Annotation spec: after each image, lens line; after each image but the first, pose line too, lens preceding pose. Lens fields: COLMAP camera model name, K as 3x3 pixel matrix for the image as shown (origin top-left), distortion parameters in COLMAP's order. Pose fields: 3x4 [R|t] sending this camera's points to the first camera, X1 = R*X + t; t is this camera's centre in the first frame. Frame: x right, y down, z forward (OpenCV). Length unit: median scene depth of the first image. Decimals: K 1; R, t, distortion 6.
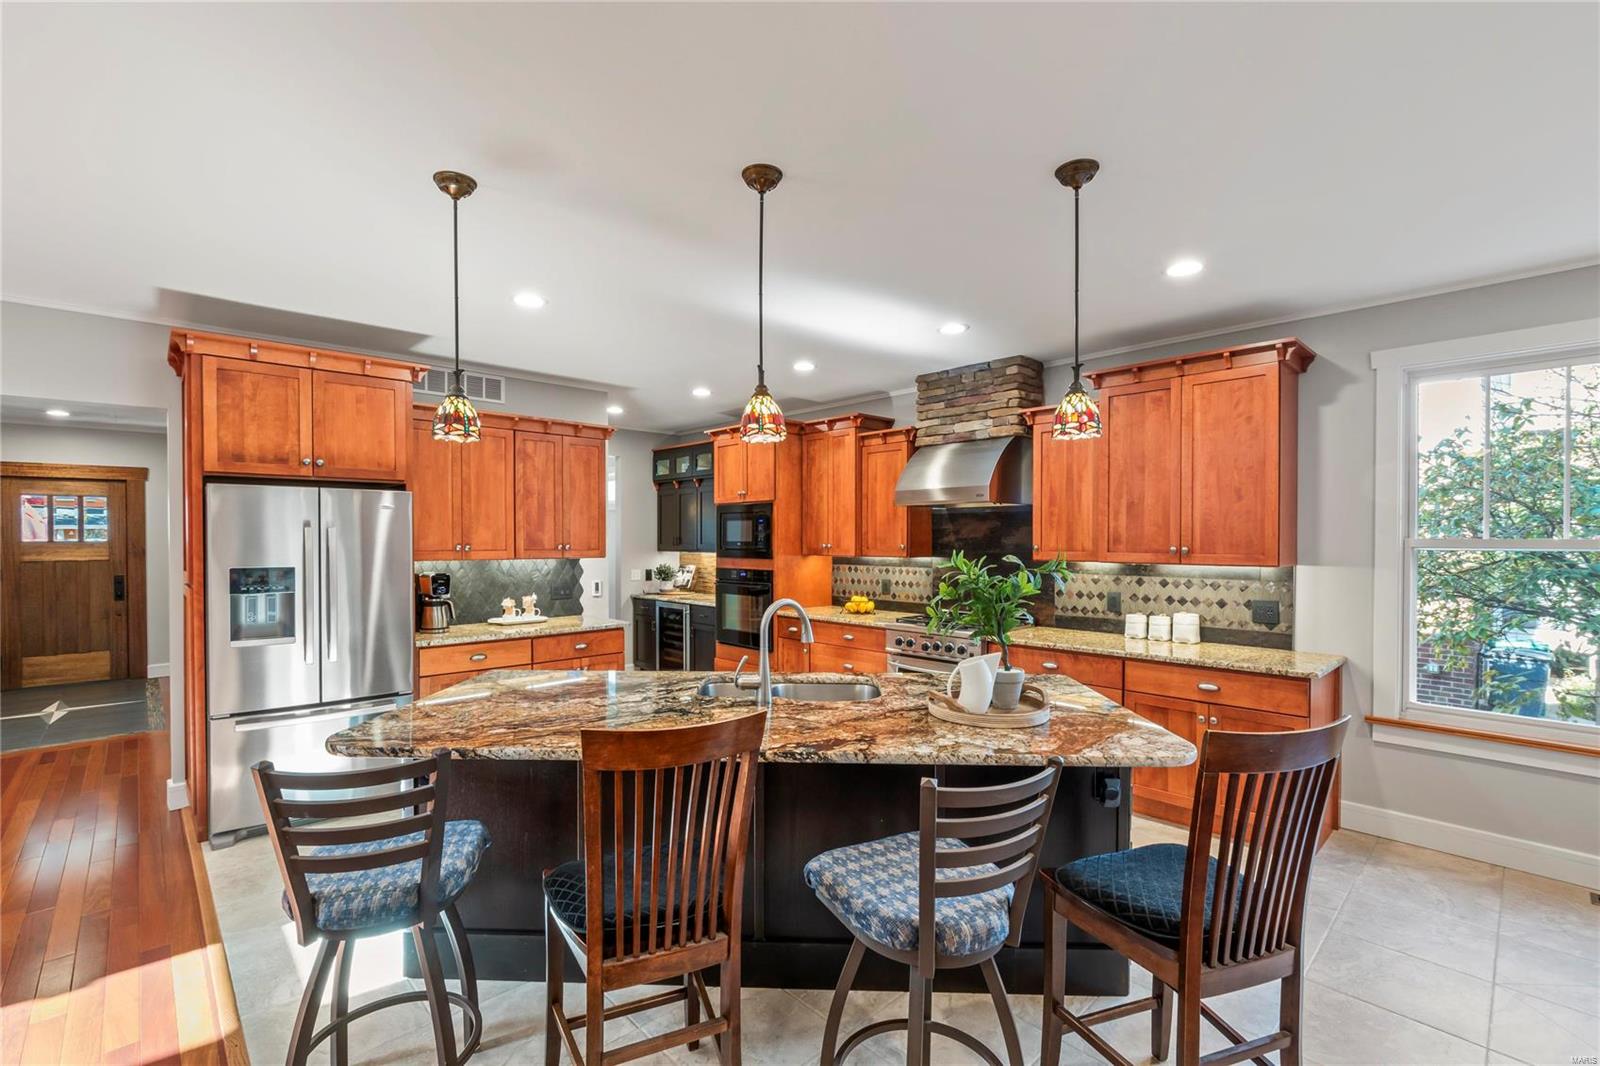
lens RADIAL K [[708.5, 0, 797.1], [0, 708.5, 542.9], [0, 0, 1]] dist [-0.000719, 0.001317]
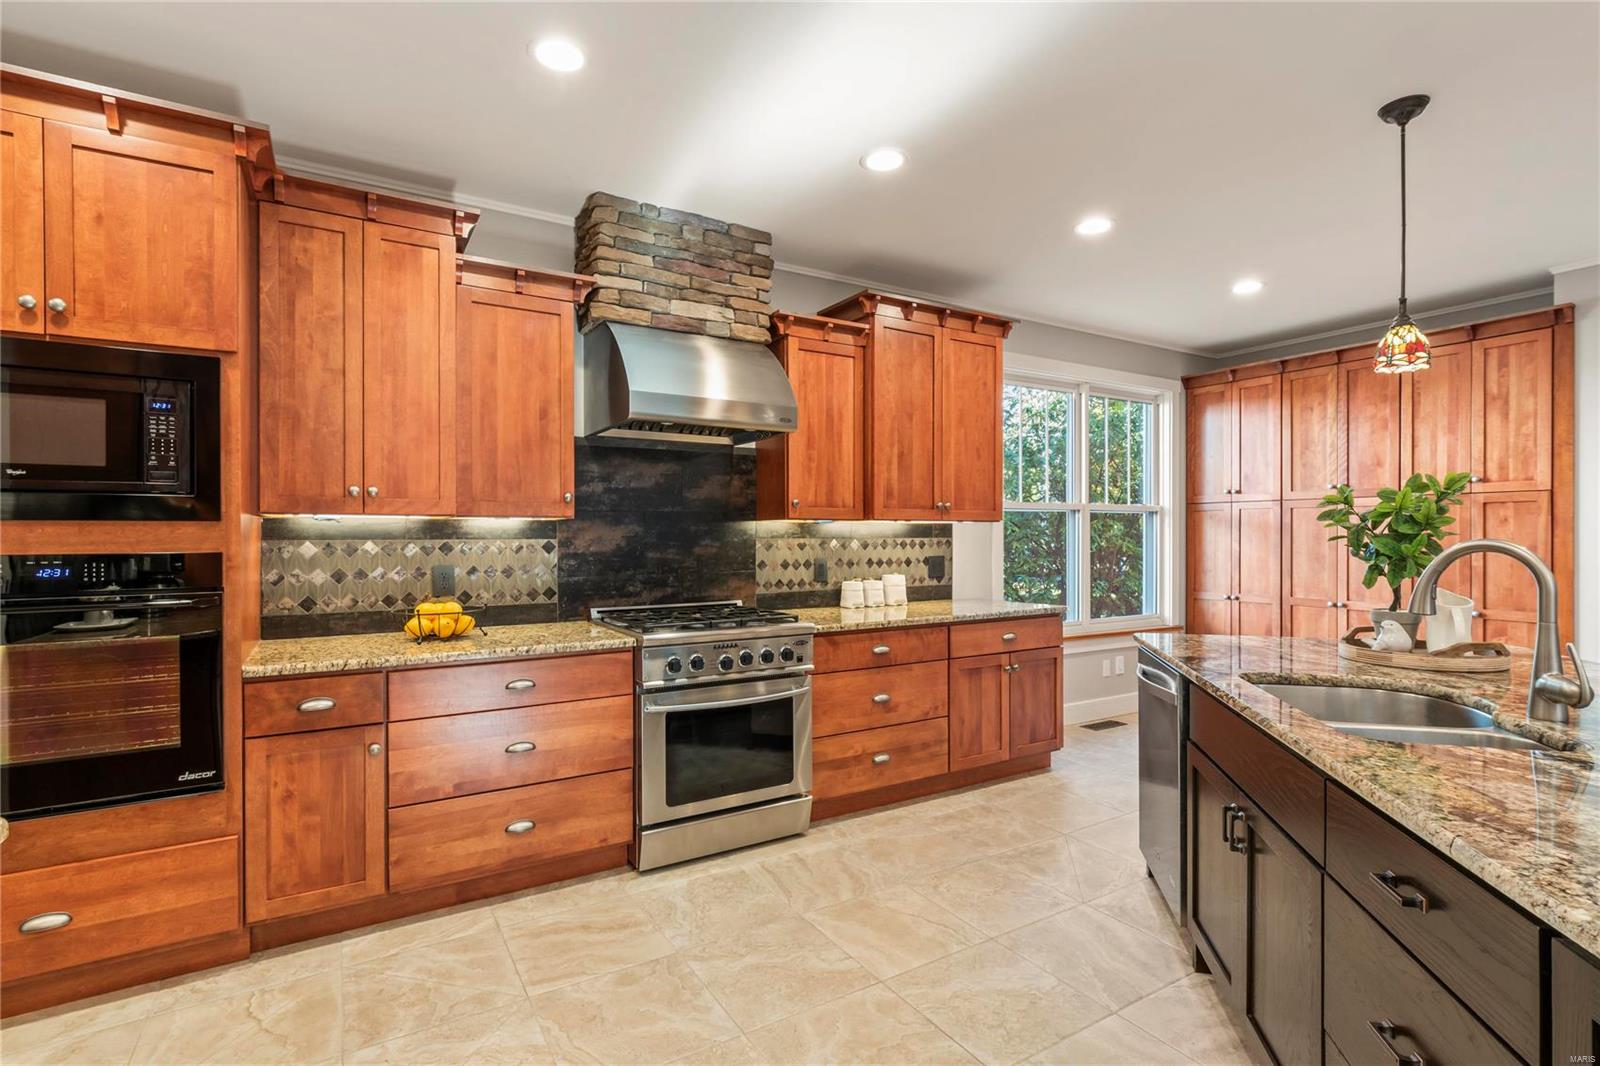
lens RADIAL K [[764.5, 0, 781.4], [0, 764.5, 538.4], [0, 0, 1]] dist [0.002475, 0.000408]
pose [[0.217090, -0.004628, 0.976141, -0.458938], [0.008032, 0.999963, 0.002955, 0.043202], [-0.976119, 0.007199, 0.217119, 0.861031]]
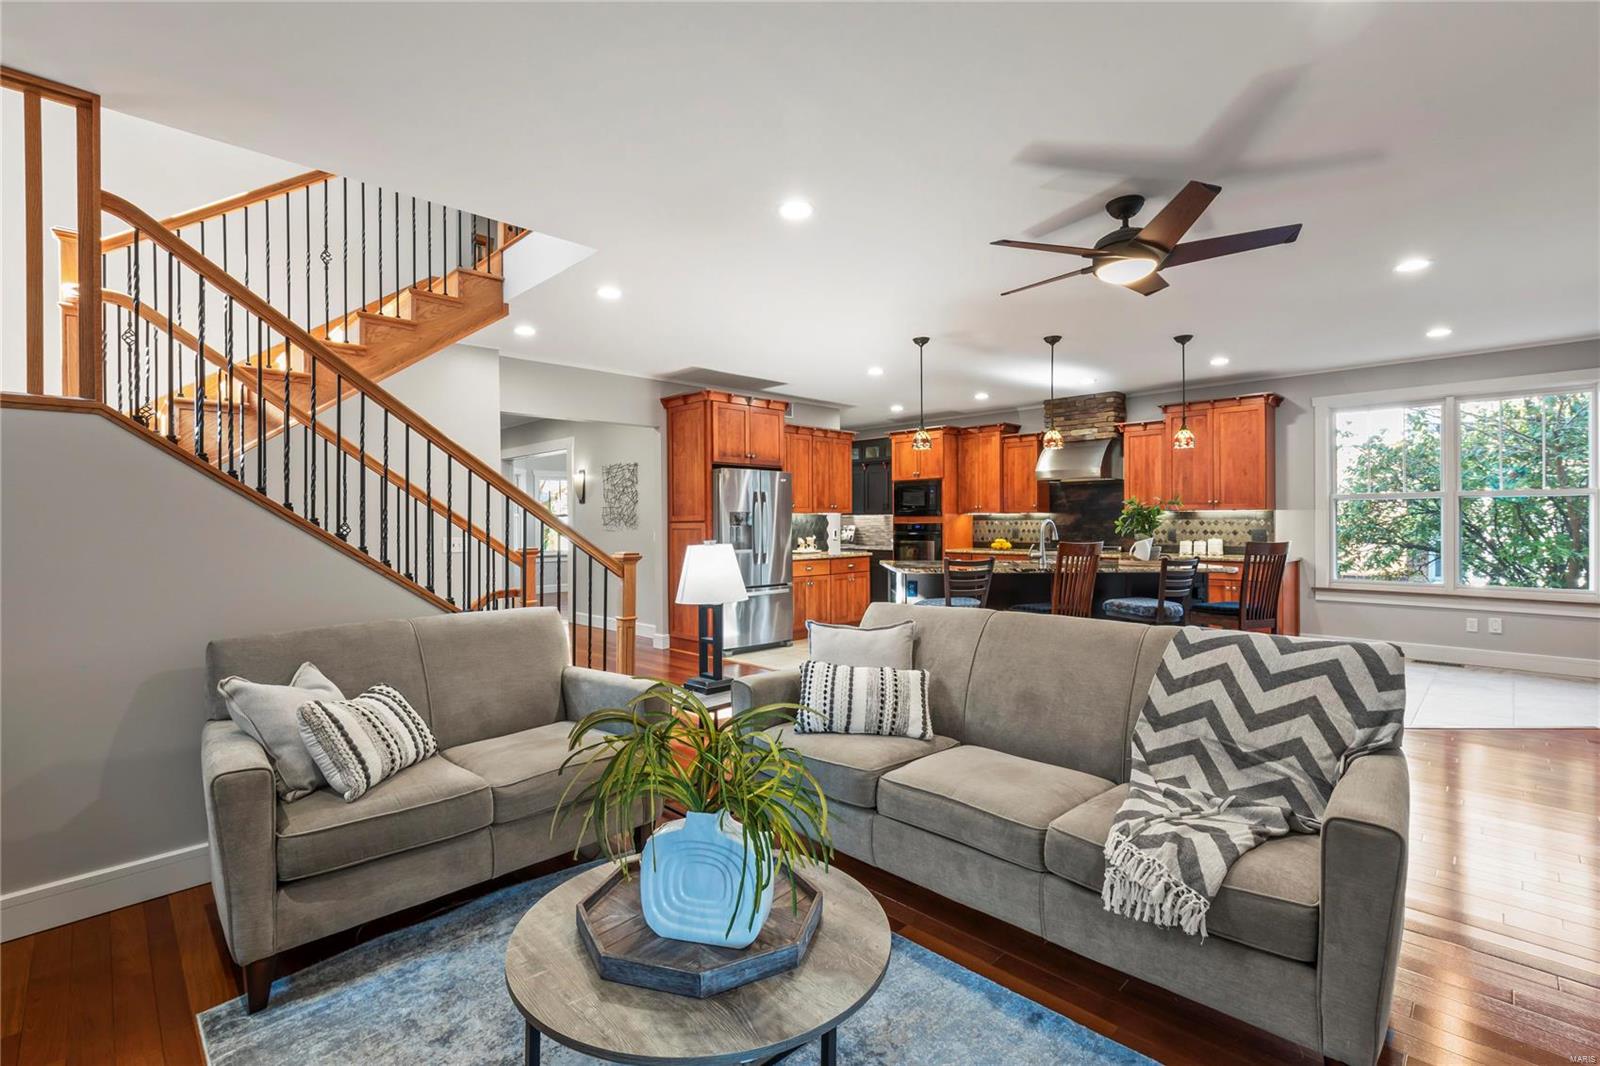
lens RADIAL K [[718.2, 0, 798.1], [0, 718.2, 520.2], [0, 0, 1]] dist [-0.000483, 0.000308]
pose [[0.999665, -0.004986, 0.025388, -0.514374], [0.005222, 0.999944, -0.009220, 0.059528], [-0.025341, 0.009350, 0.999635, -0.736302]]
